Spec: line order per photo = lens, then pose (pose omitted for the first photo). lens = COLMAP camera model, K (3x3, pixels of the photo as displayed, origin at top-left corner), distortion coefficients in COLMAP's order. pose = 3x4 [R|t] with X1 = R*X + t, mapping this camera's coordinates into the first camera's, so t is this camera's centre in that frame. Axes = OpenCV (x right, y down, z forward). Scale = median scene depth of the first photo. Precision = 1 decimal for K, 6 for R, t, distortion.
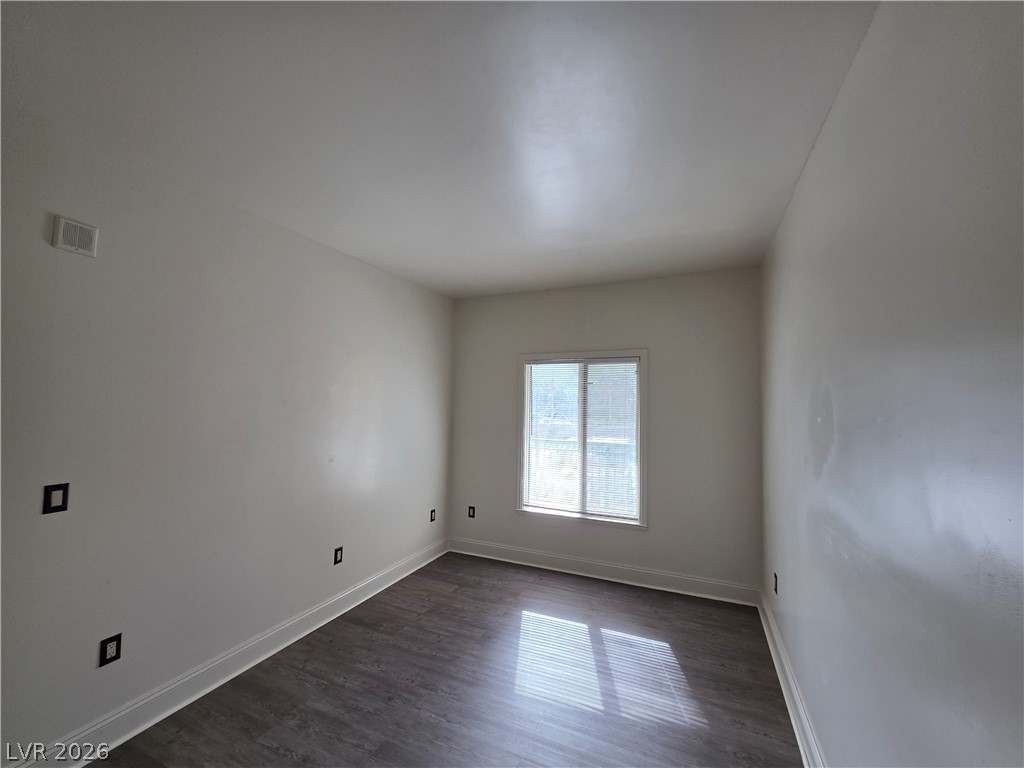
lens RADIAL K [[410.0, 0, 516.7], [0, 410.0, 381.5], [0, 0, 1]] dist [0.002418, 0.000013]
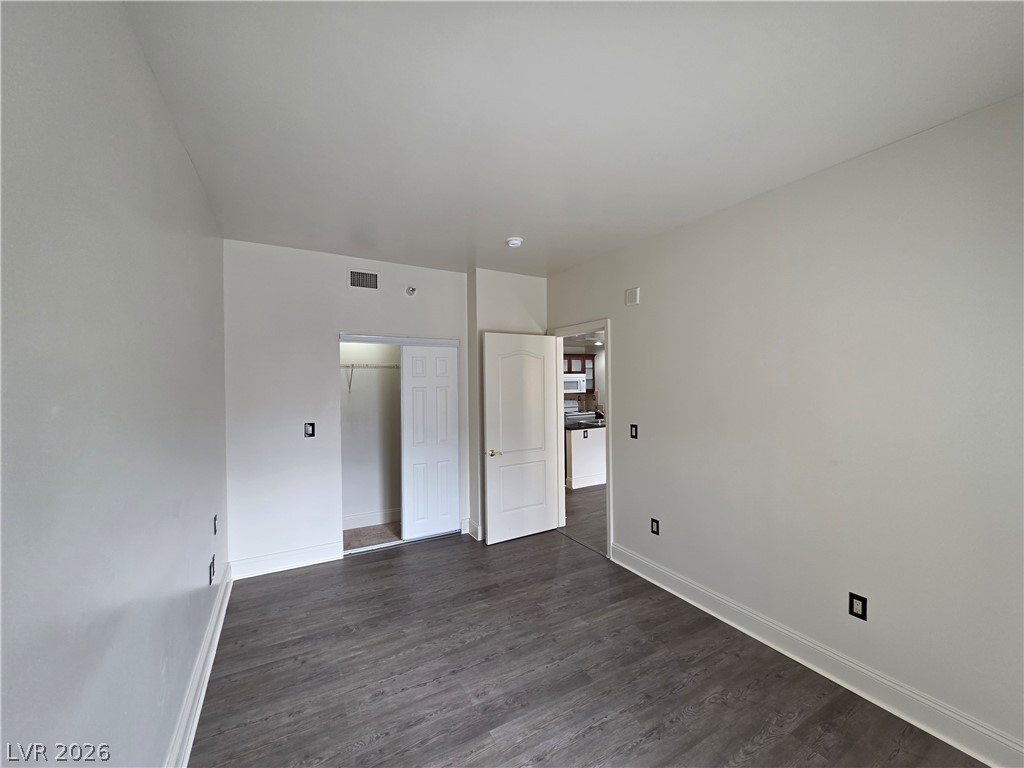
lens RADIAL K [[410.0, 0, 516.7], [0, 410.0, 381.5], [0, 0, 1]] dist [0.002418, 0.000013]
pose [[-0.594685, -0.006803, -0.803930, 0.612284], [0.041561, 0.998367, -0.039192, 0.075900], [0.802884, -0.056719, -0.593431, 1.319306]]
